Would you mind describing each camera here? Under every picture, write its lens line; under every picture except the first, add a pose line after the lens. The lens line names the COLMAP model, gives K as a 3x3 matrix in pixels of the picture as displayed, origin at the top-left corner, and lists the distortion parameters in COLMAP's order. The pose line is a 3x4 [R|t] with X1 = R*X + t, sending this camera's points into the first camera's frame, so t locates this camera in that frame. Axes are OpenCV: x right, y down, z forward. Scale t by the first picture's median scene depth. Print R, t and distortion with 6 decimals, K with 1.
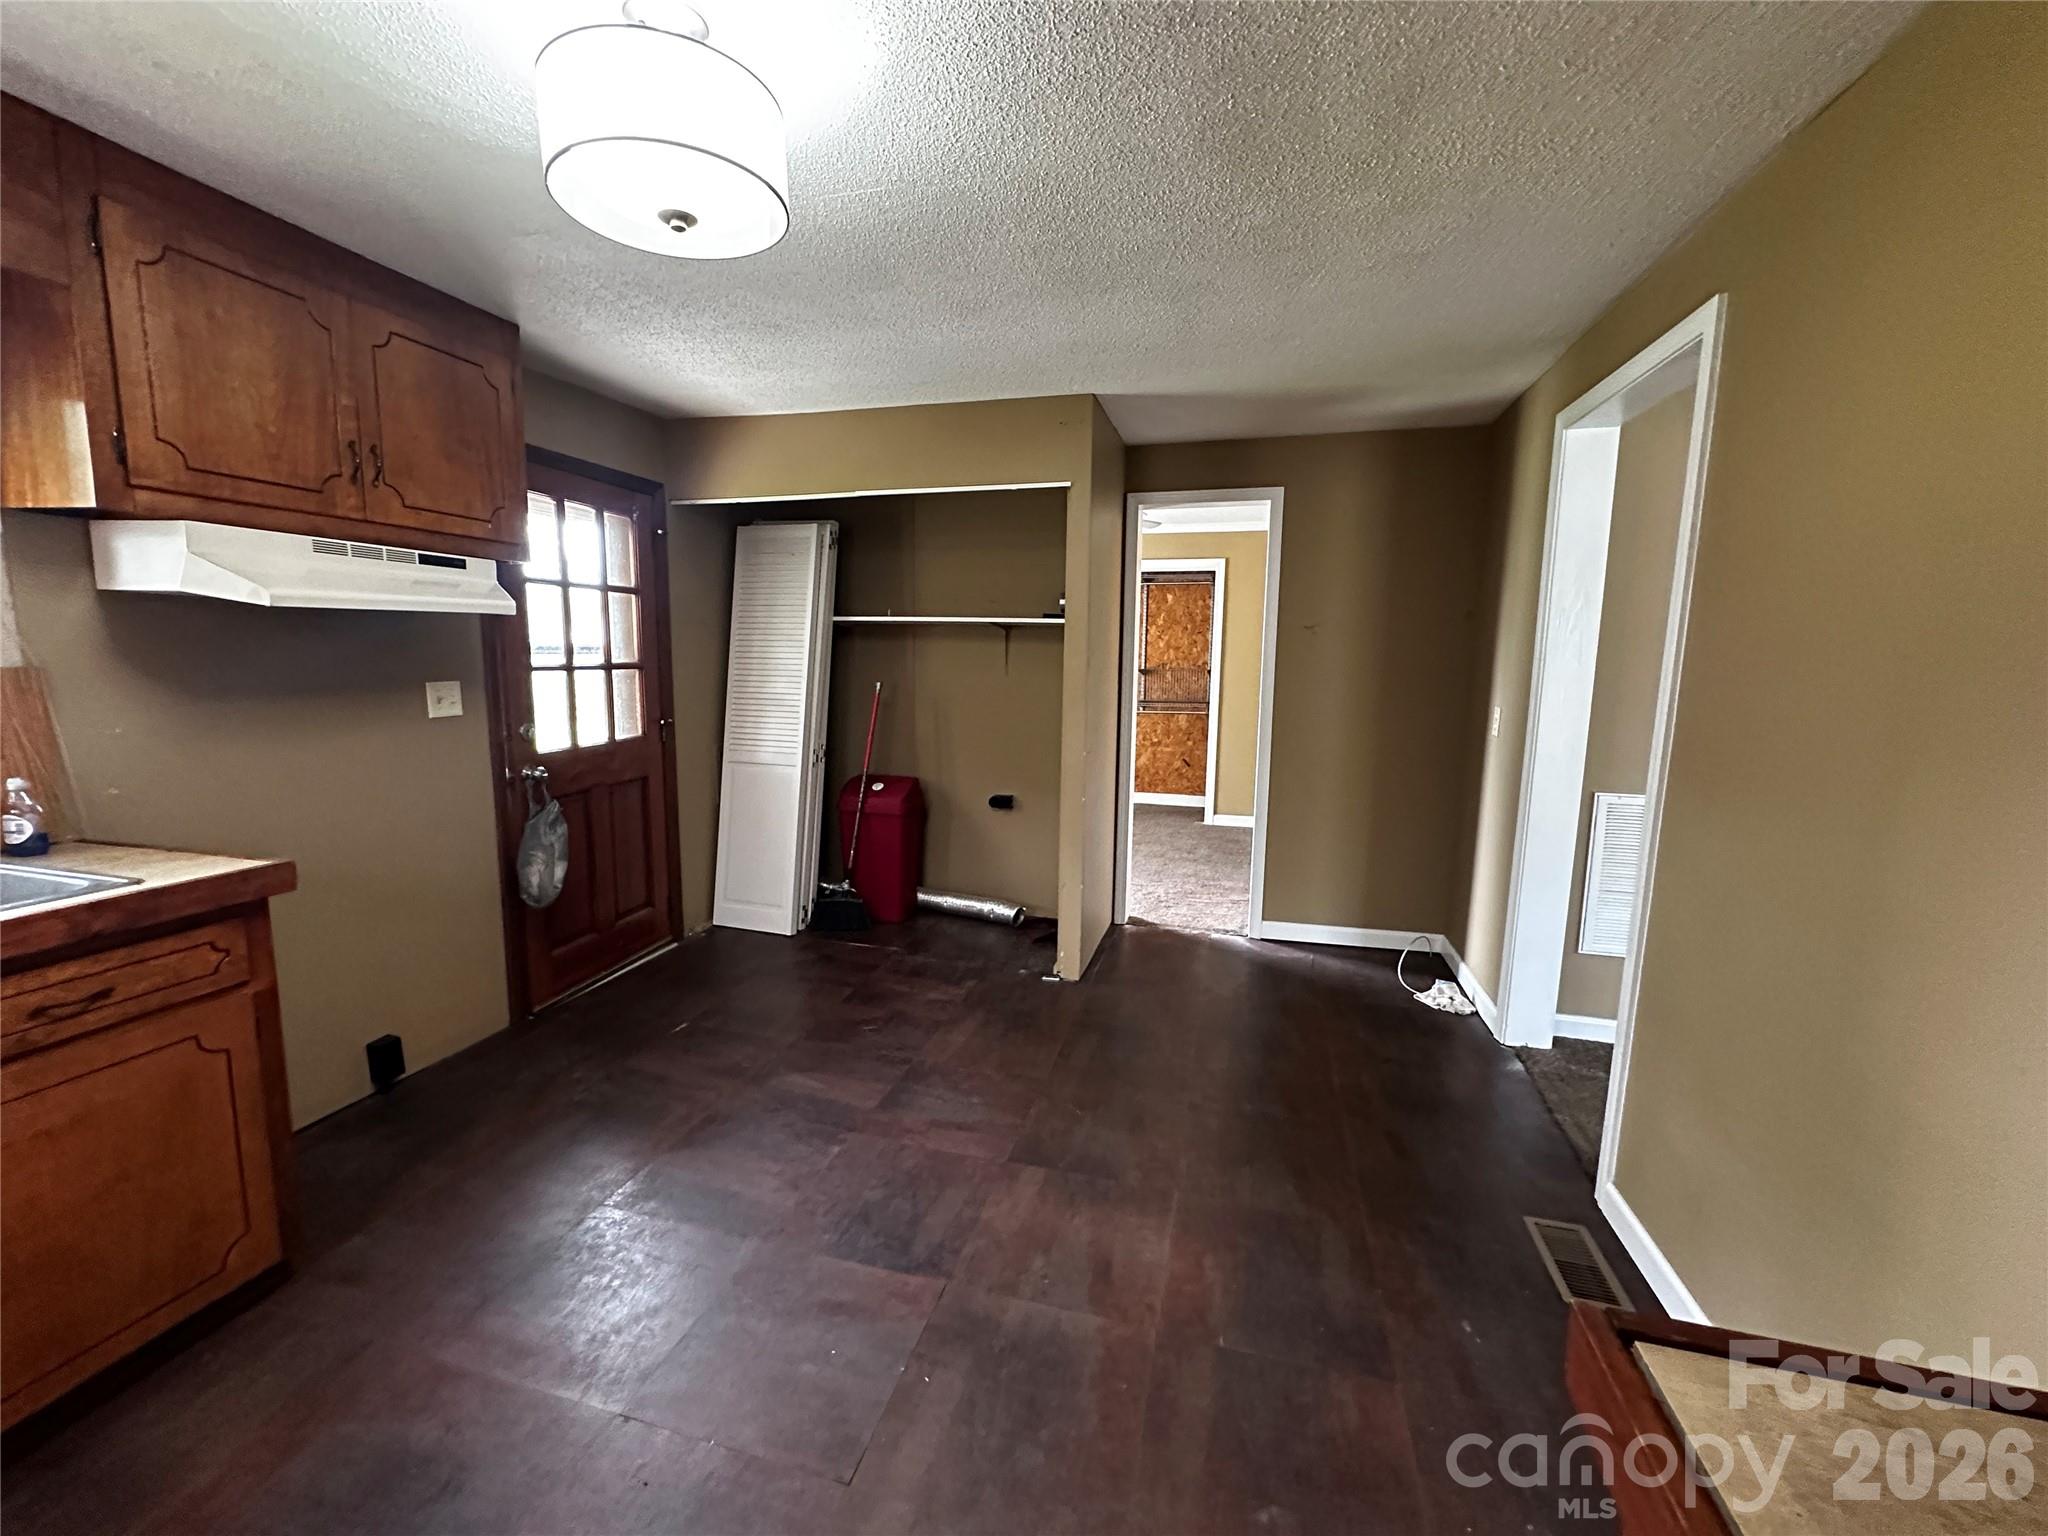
lens RADIAL K [[816.2, 0, 1024.0], [0, 816.2, 768.0], [0, 0, 1]] dist [-0.000245, -0.000123]
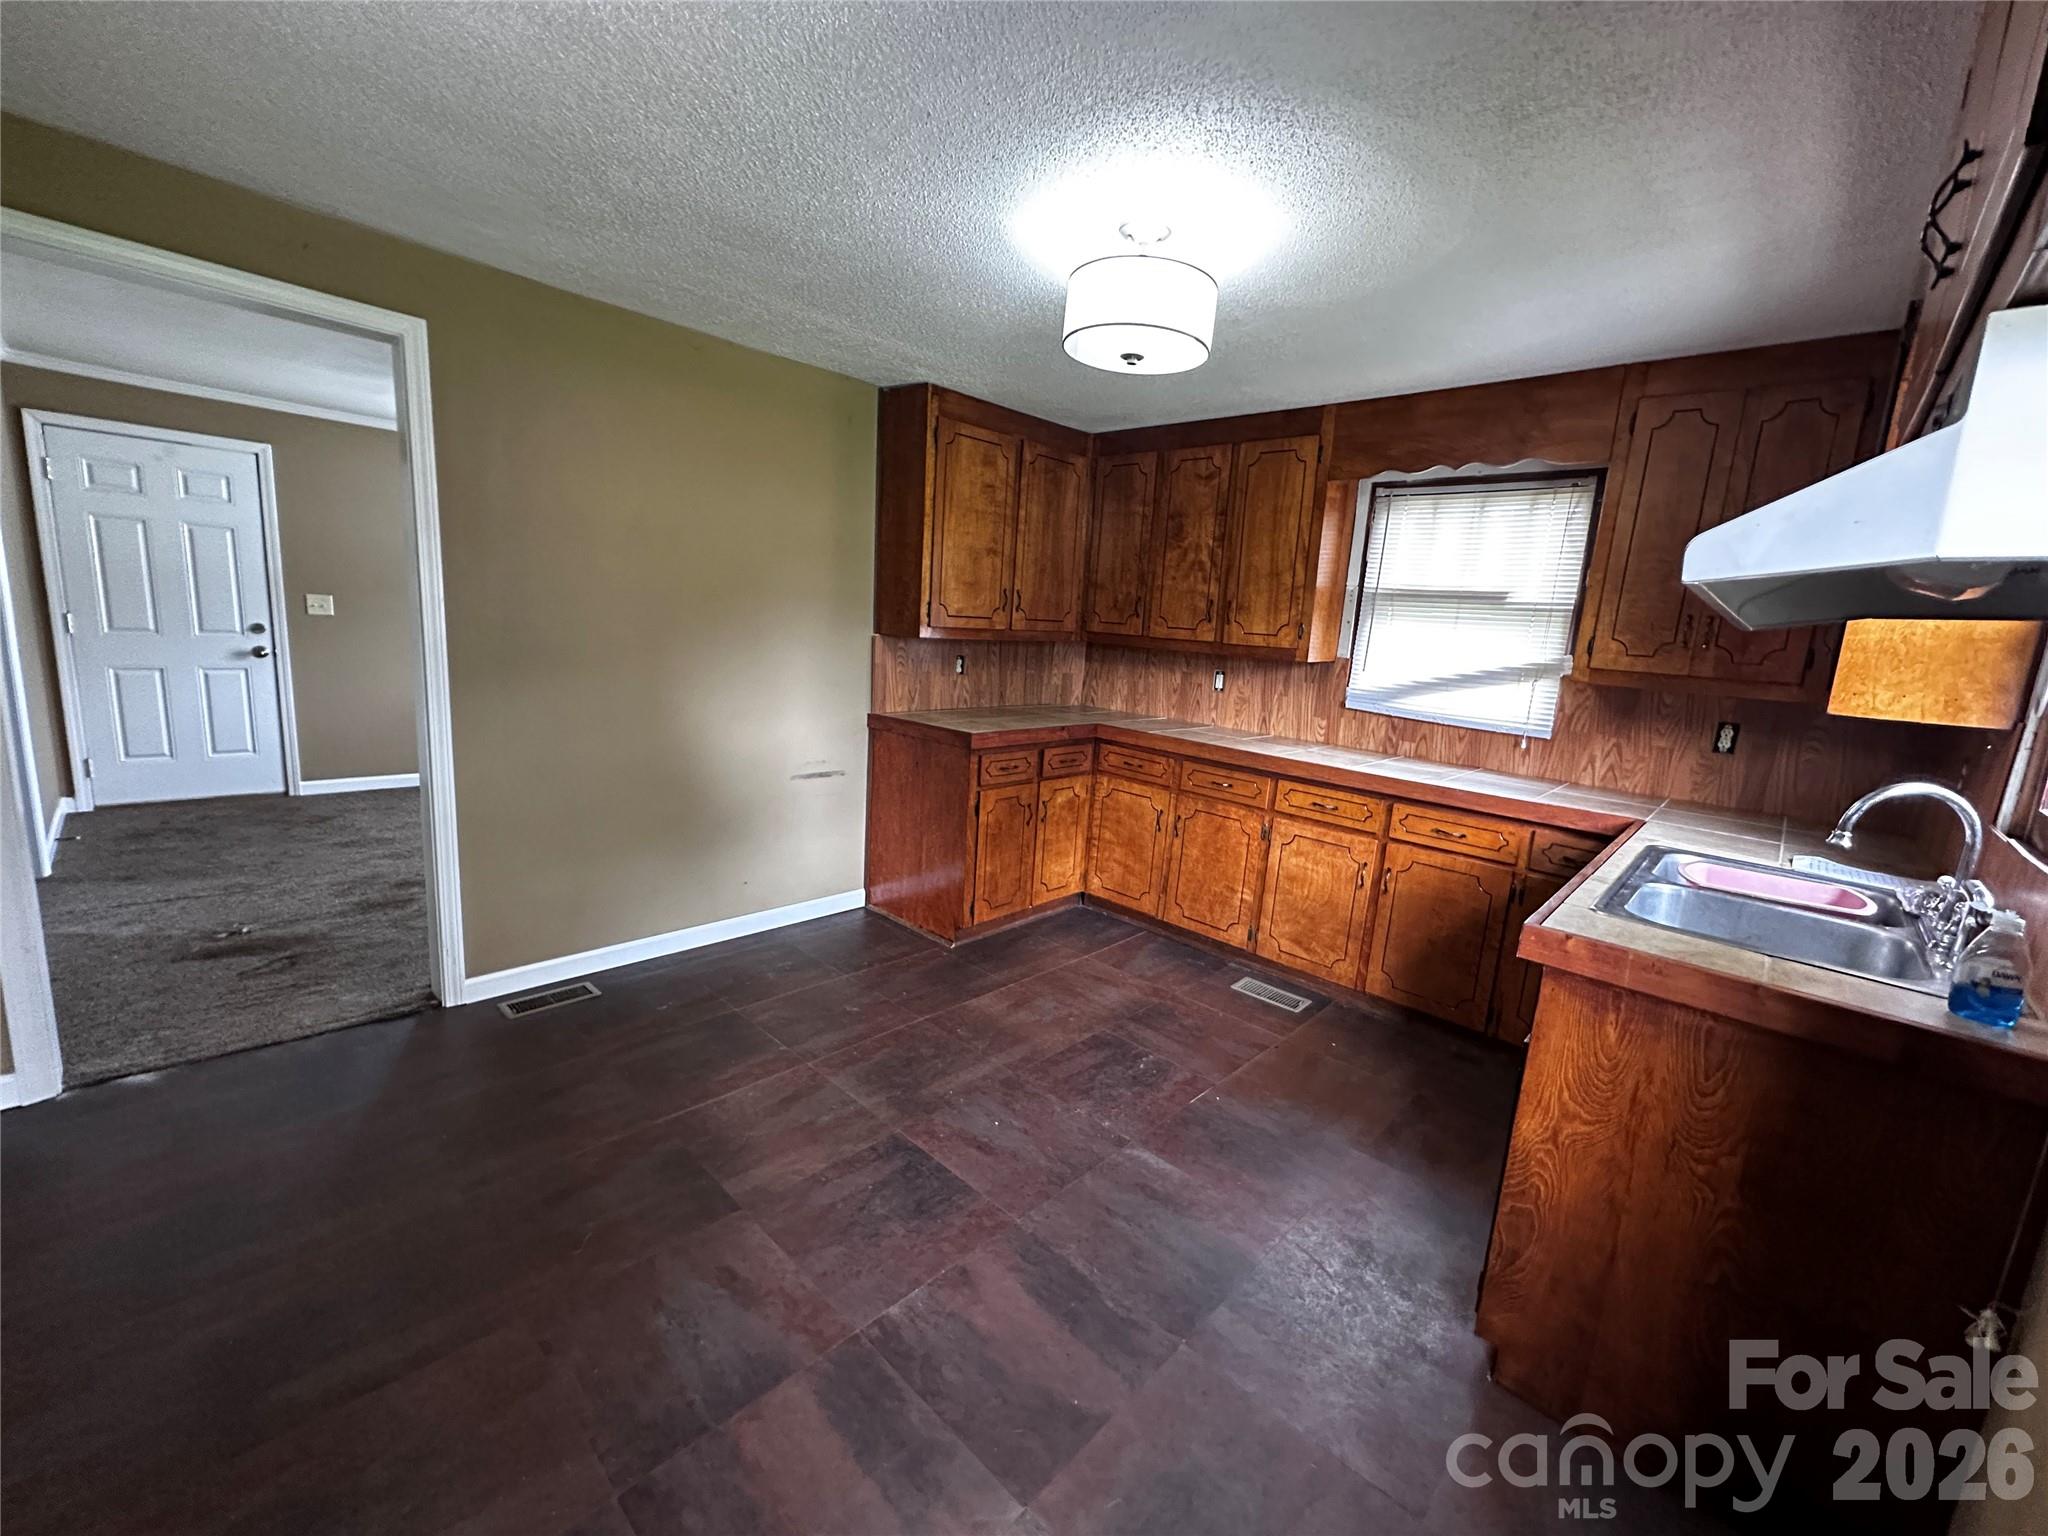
lens RADIAL K [[824.1, 0, 1024.0], [0, 824.1, 768.0], [0, 0, 1]] dist [0.001513, 0.000670]
pose [[-0.876286, -0.153126, 0.456810, -0.515338], [-0.012077, 0.954832, 0.296901, -0.190768], [-0.481640, 0.254653, -0.838555, 1.243659]]
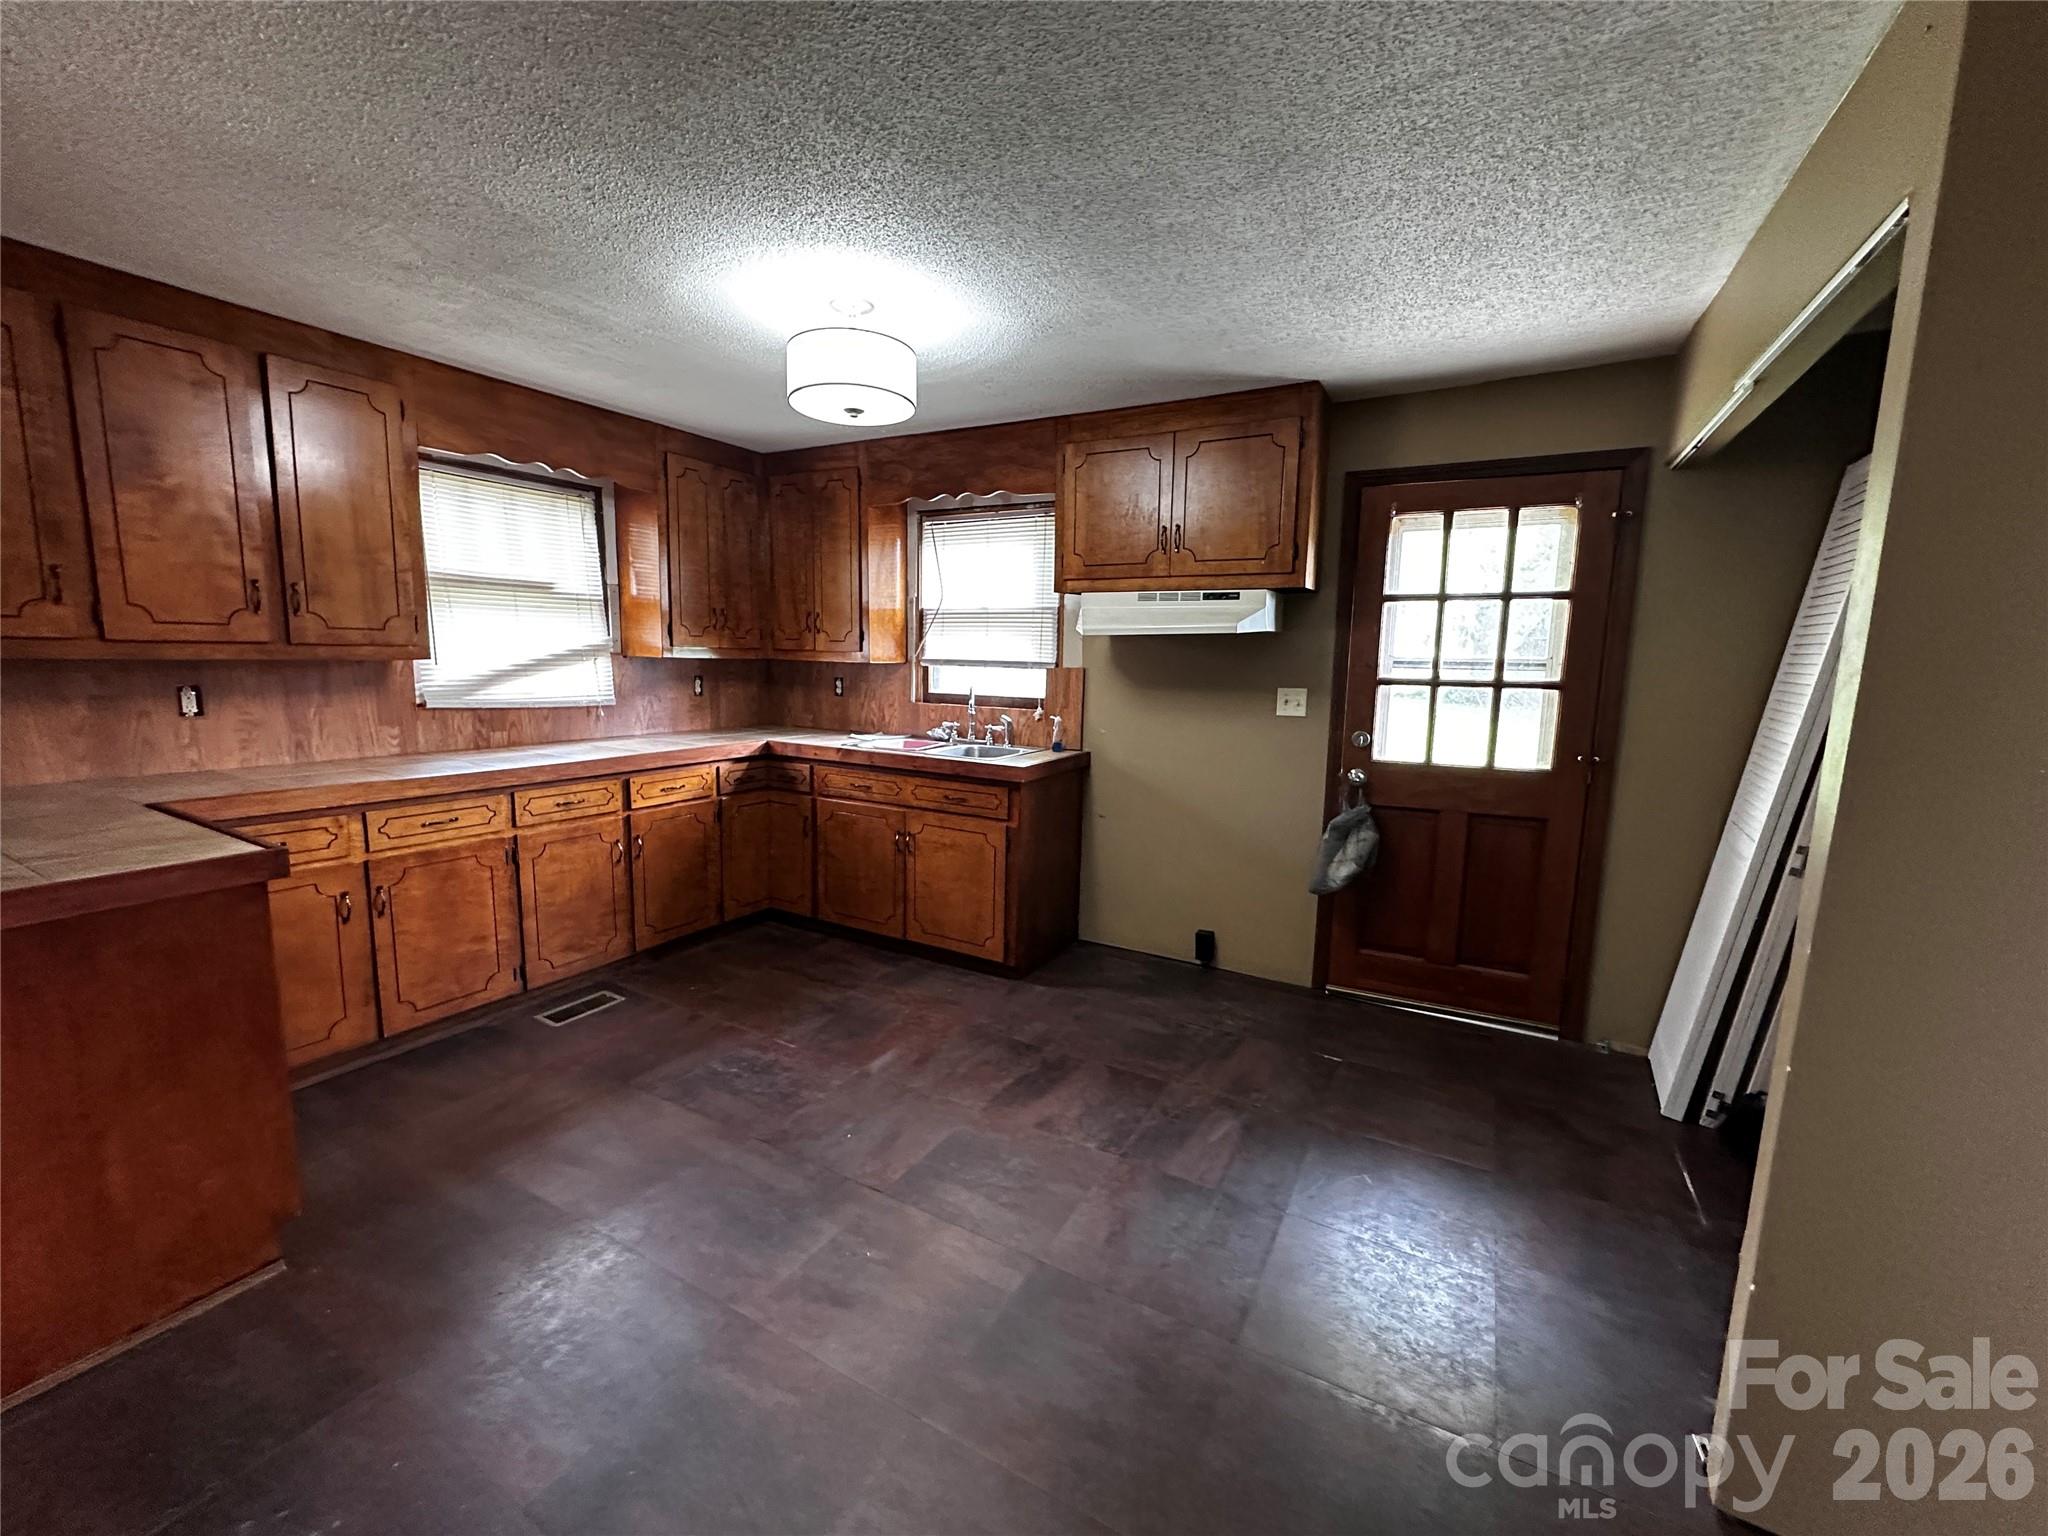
lens RADIAL K [[824.1, 0, 1024.0], [0, 824.1, 768.0], [0, 0, 1]] dist [0.001513, 0.000670]
pose [[-0.240625, 0.120043, -0.963166, 0.629131], [-0.155194, 0.974797, 0.160265, -0.126226], [0.958131, 0.188042, -0.215931, 0.909953]]
